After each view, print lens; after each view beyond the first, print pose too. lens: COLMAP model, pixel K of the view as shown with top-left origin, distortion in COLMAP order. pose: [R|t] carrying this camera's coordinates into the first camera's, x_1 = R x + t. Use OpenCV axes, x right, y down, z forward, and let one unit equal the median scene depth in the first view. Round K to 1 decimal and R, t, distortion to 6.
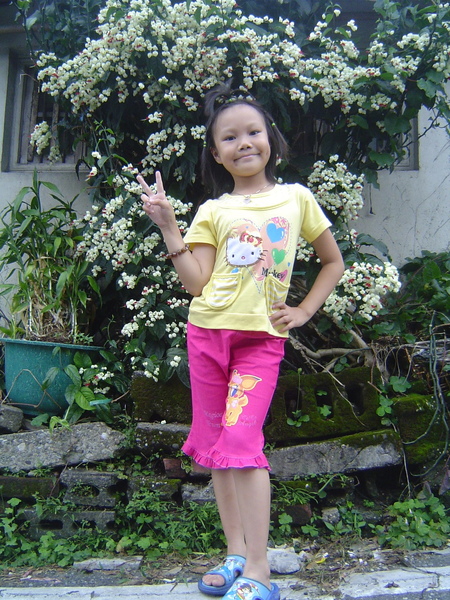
lens RADIAL K [[684.8, 0, 223.3], [0, 684.8, 301.3], [0, 0, 1]] dist [-0.133823, 0.000000]
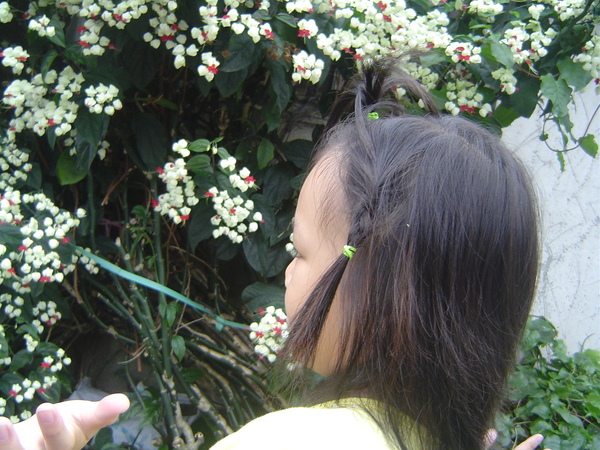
lens RADIAL K [[684.8, 0, 300.5], [0, 684.8, 226.7], [0, 0, 1]] dist [-0.133823, 0.000000]
pose [[0.977882, 0.161890, 0.132435, 0.056306], [-0.180619, 0.972898, 0.144382, -0.254942], [-0.105472, -0.165109, 0.980620, 0.482963]]
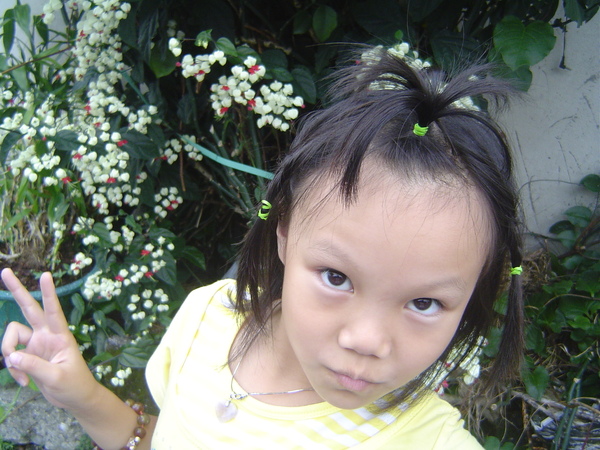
lens RADIAL K [[684.8, 0, 296.4], [0, 684.8, 226.3], [0, 0, 1]] dist [-0.133823, 0.000000]
pose [[0.932790, 0.141112, -0.331647, 0.274342], [0.014979, 0.904196, 0.426856, -0.308180], [0.360108, -0.403135, 0.841311, 0.572429]]
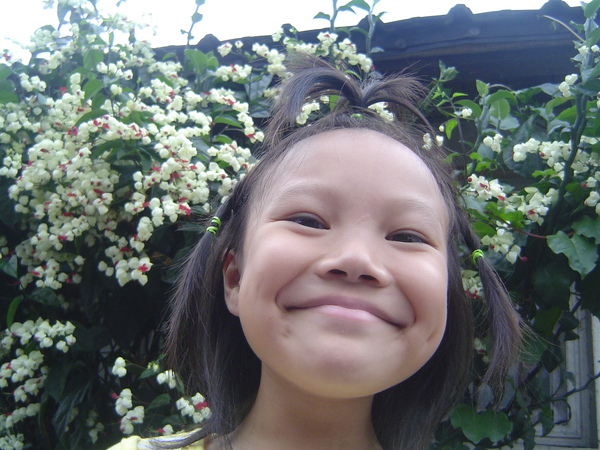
lens RADIAL K [[684.8, 0, 303.3], [0, 684.8, 225.2], [0, 0, 1]] dist [-0.133823, 0.000000]
pose [[0.978236, 0.020615, -0.206468, 0.223766], [-0.111427, 0.891592, -0.438917, -0.132854], [0.175037, 0.452371, 0.874484, 0.592284]]
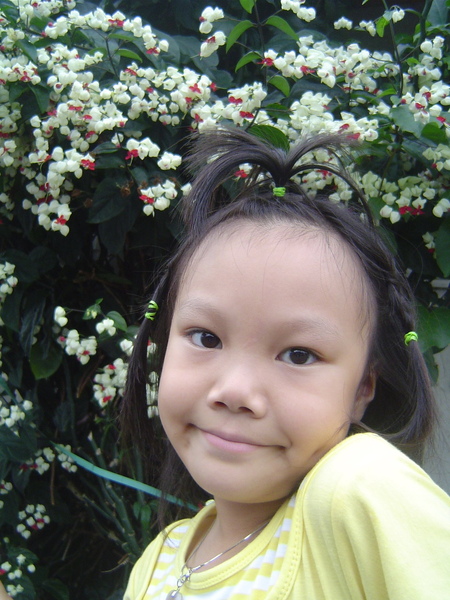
lens RADIAL K [[684.8, 0, 220.1], [0, 684.8, 313.3], [0, 0, 1]] dist [-0.133823, 0.000000]
pose [[0.952301, 0.033805, -0.303281, 0.253149], [-0.030766, 0.999417, 0.014795, -0.235699], [0.303604, -0.004759, 0.952786, 0.600717]]
